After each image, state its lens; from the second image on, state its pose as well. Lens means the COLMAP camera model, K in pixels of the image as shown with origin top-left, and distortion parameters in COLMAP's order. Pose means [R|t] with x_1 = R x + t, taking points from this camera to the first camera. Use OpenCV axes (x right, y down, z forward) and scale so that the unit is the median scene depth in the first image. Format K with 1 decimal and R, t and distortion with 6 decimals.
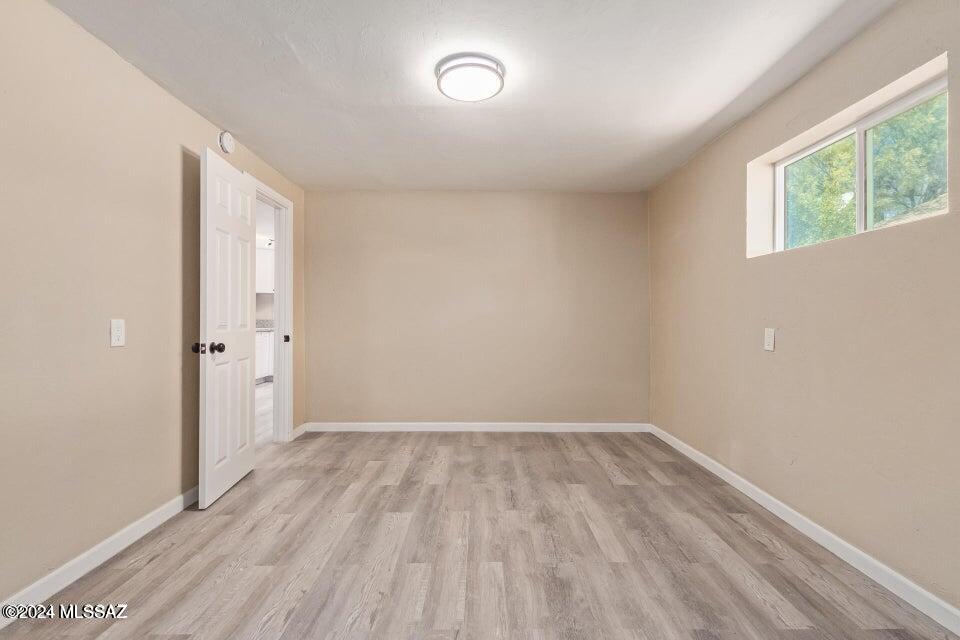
lens RADIAL K [[455.4, 0, 483.8], [0, 455.4, 318.3], [0, 0, 1]] dist [0.004017, -0.000941]
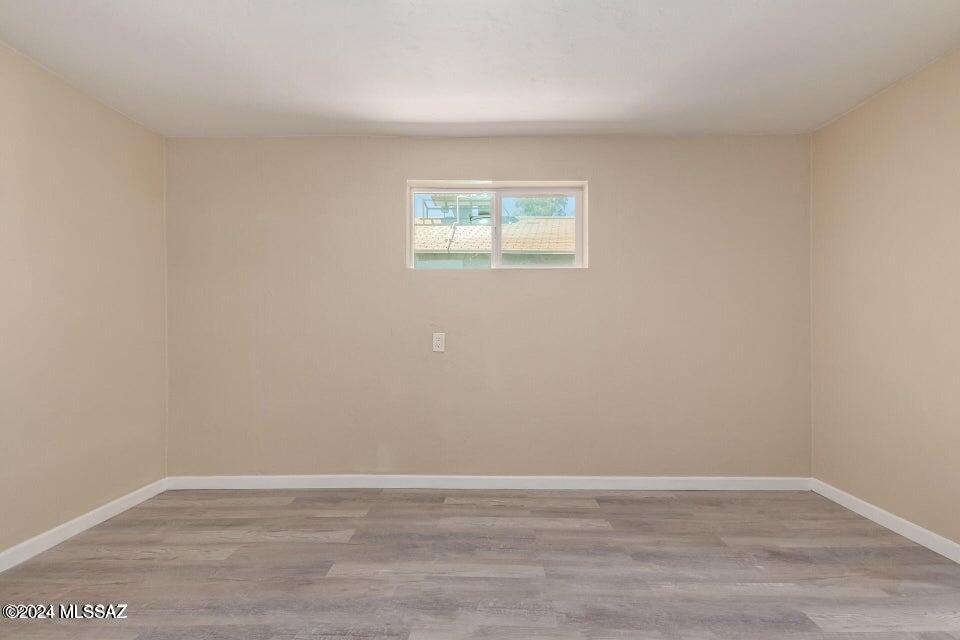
lens RADIAL K [[454.4, 0, 483.2], [0, 454.4, 325.2], [0, 0, 1]] dist [0.007879, -0.000280]
pose [[0.017969, 0.000214, 0.999839, -0.532365], [-0.001166, 0.999999, -0.000193, 0.003475], [-0.999838, -0.001163, 0.017970, 0.867035]]
